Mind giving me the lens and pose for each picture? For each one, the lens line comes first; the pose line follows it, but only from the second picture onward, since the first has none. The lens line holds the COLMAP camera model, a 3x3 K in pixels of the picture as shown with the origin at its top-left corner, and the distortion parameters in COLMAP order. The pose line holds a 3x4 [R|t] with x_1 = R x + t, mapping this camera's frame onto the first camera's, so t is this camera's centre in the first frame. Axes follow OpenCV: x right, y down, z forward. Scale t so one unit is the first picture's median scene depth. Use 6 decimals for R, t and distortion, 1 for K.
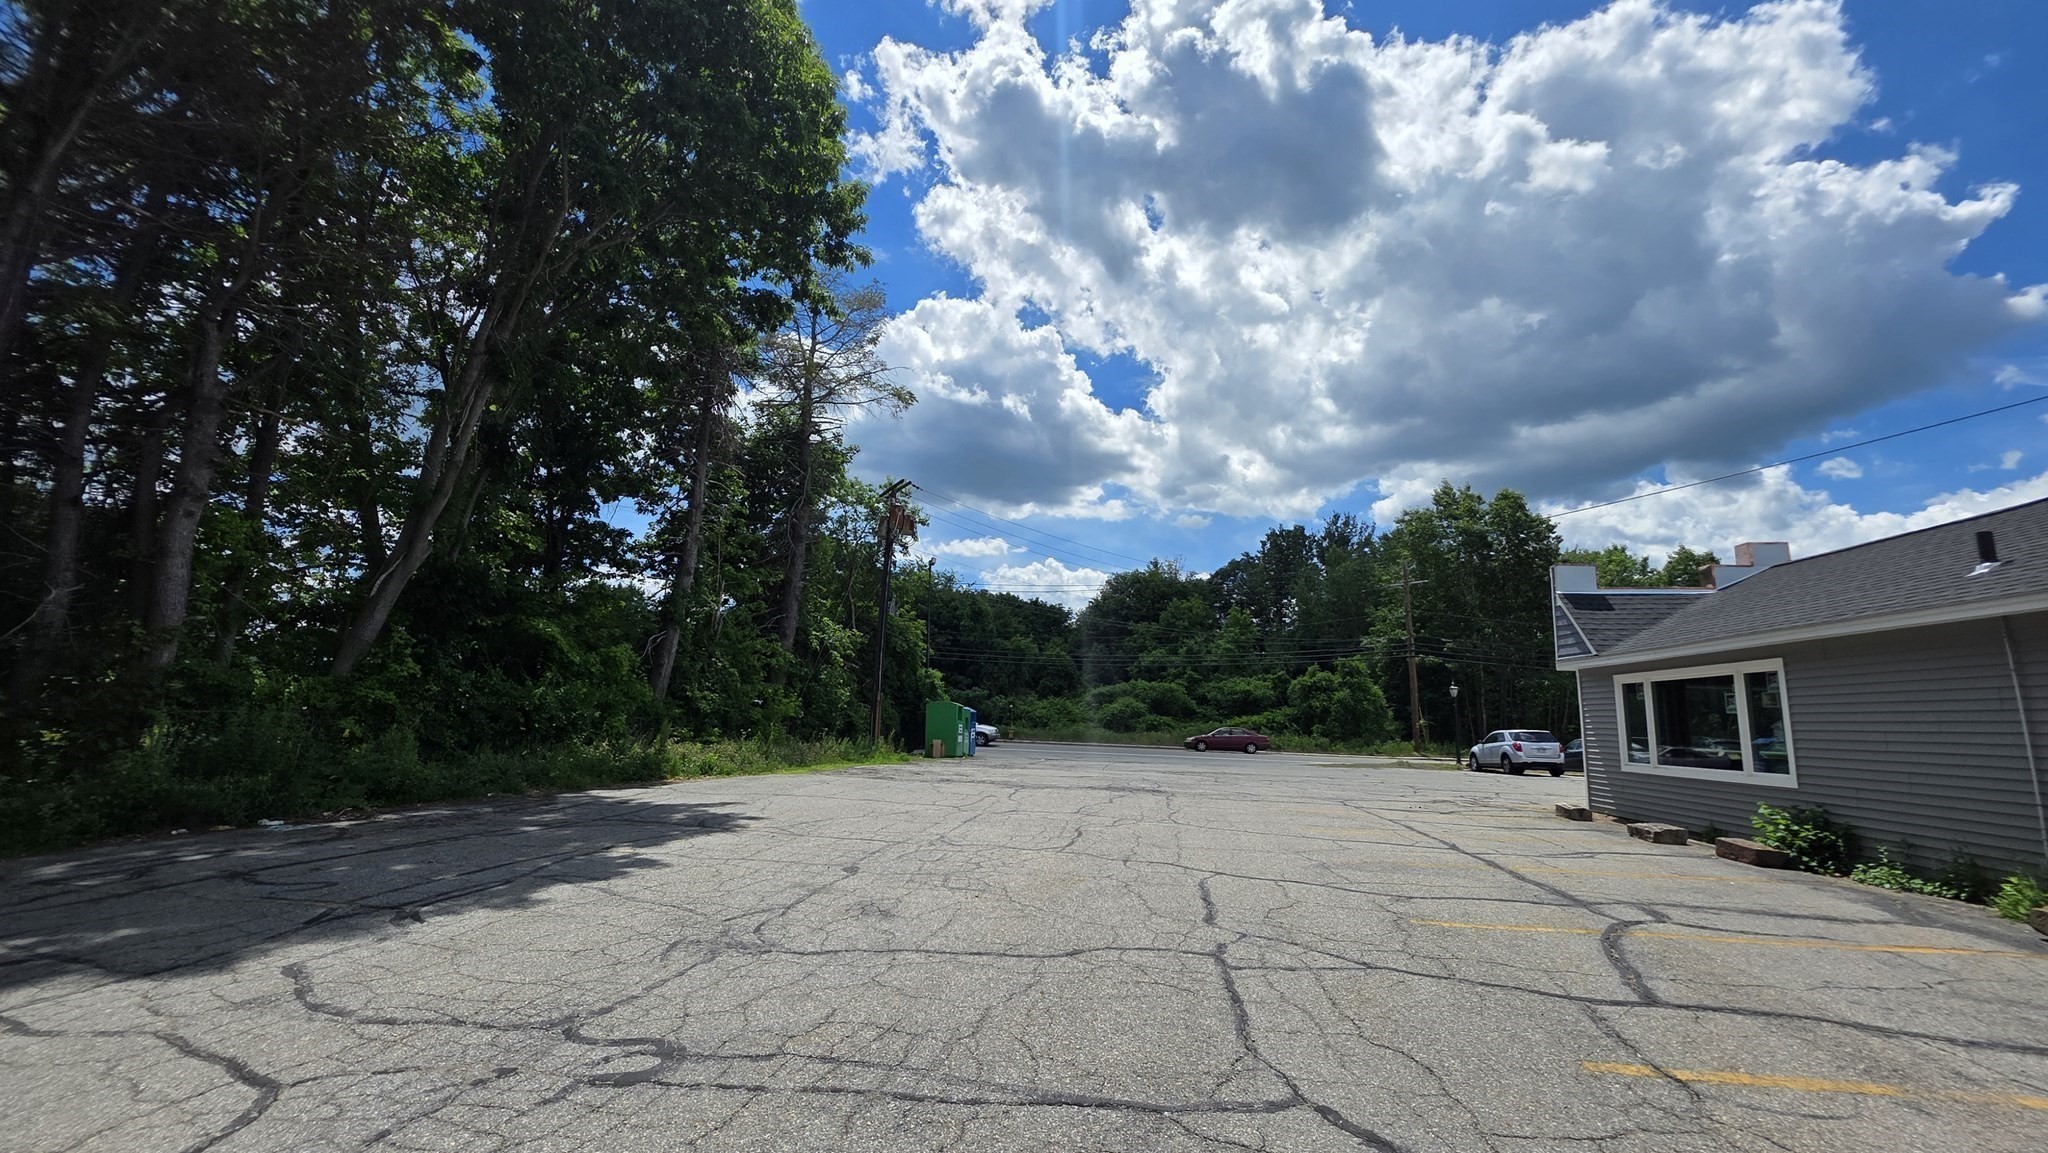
lens RADIAL K [[812.2, 0, 1009.4], [0, 812.2, 551.5], [0, 0, 1]] dist [-0.000288, 0.000061]
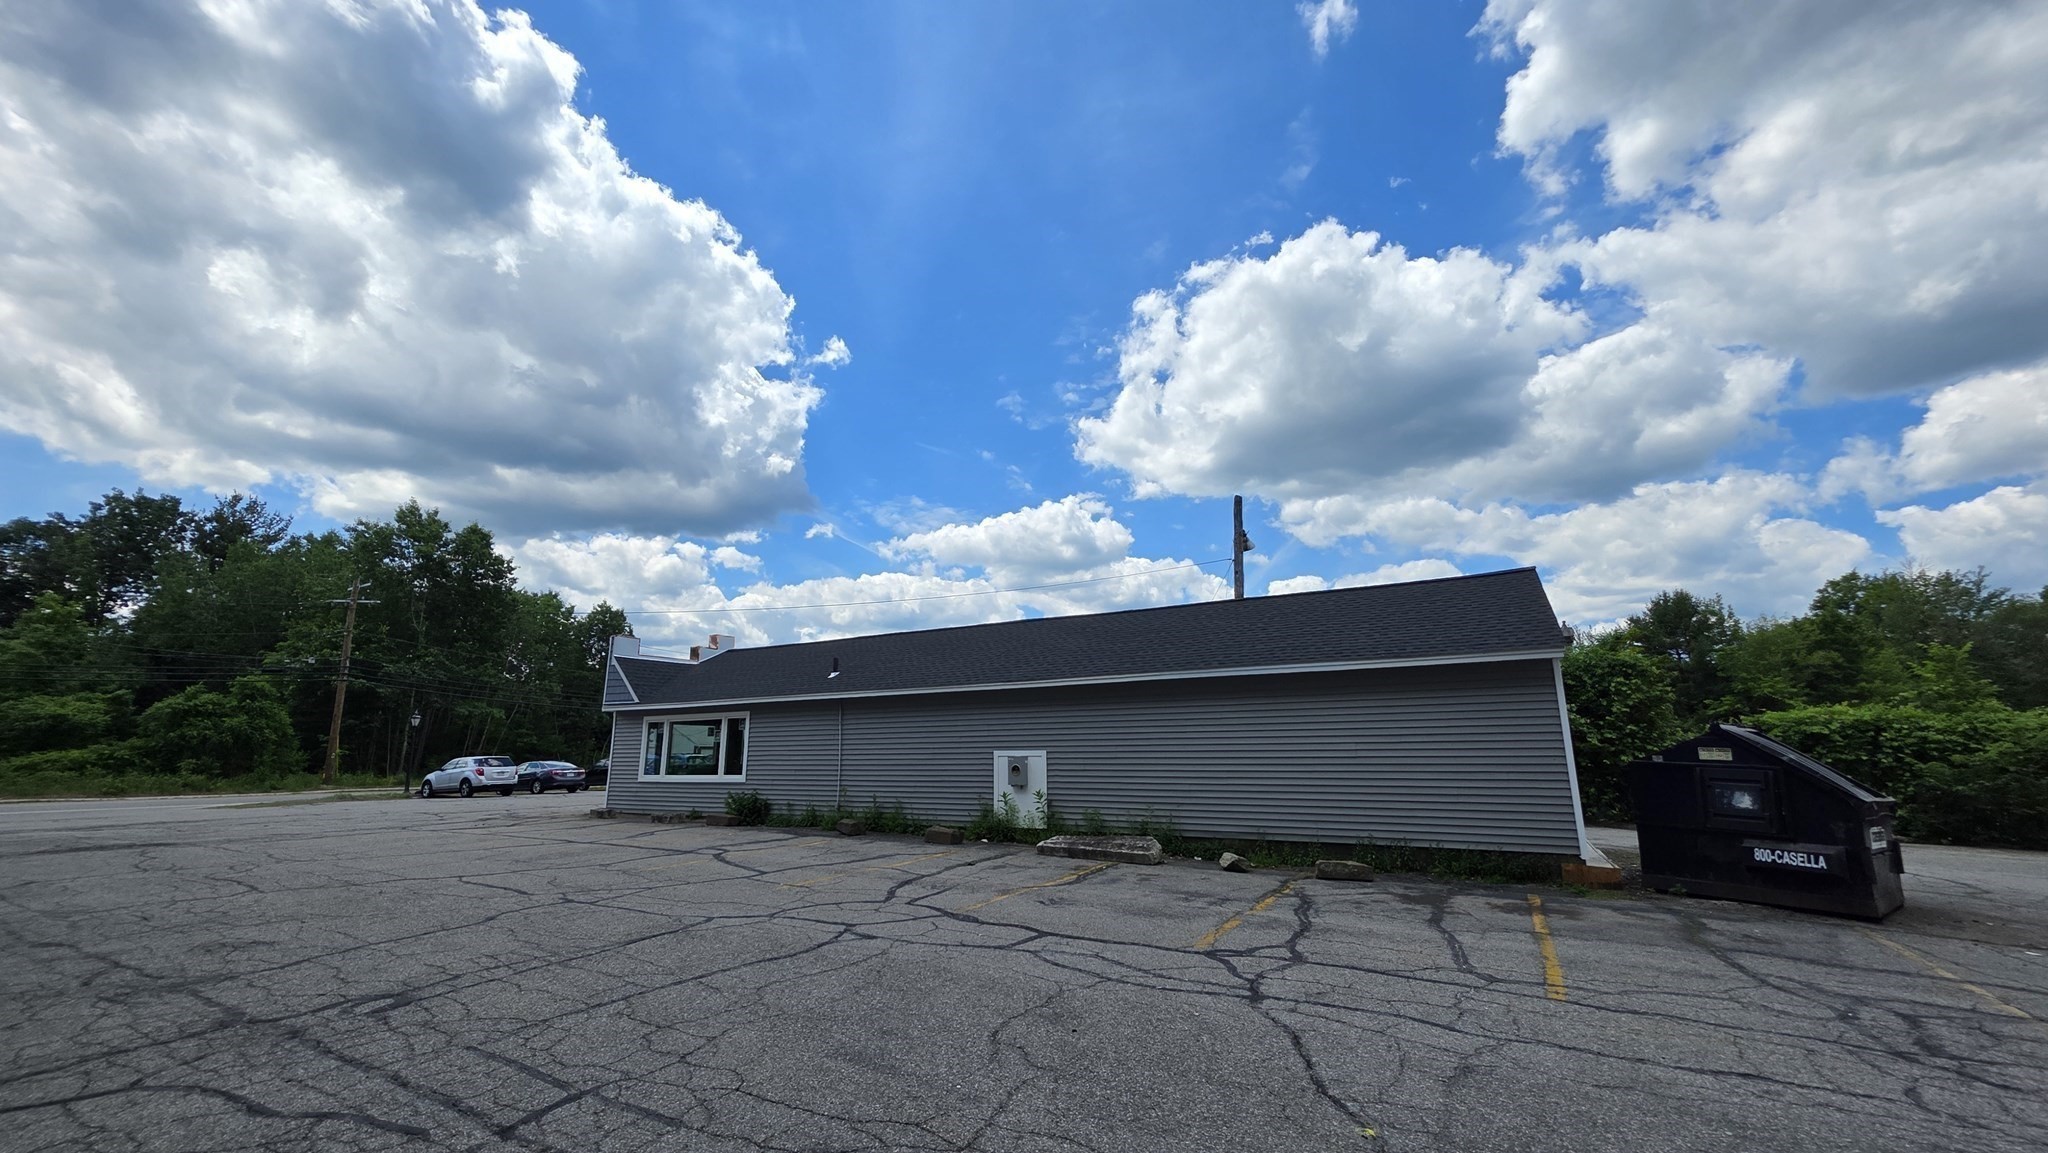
lens RADIAL K [[812.2, 0, 1013.8], [0, 812.2, 576.2], [0, 0, 1]] dist [-0.000288, 0.000061]
pose [[0.356888, 0.169768, 0.918591, -0.096571], [-0.169407, 0.978804, -0.115078, -0.009231], [-0.918658, -0.114546, 0.378083, -0.032542]]
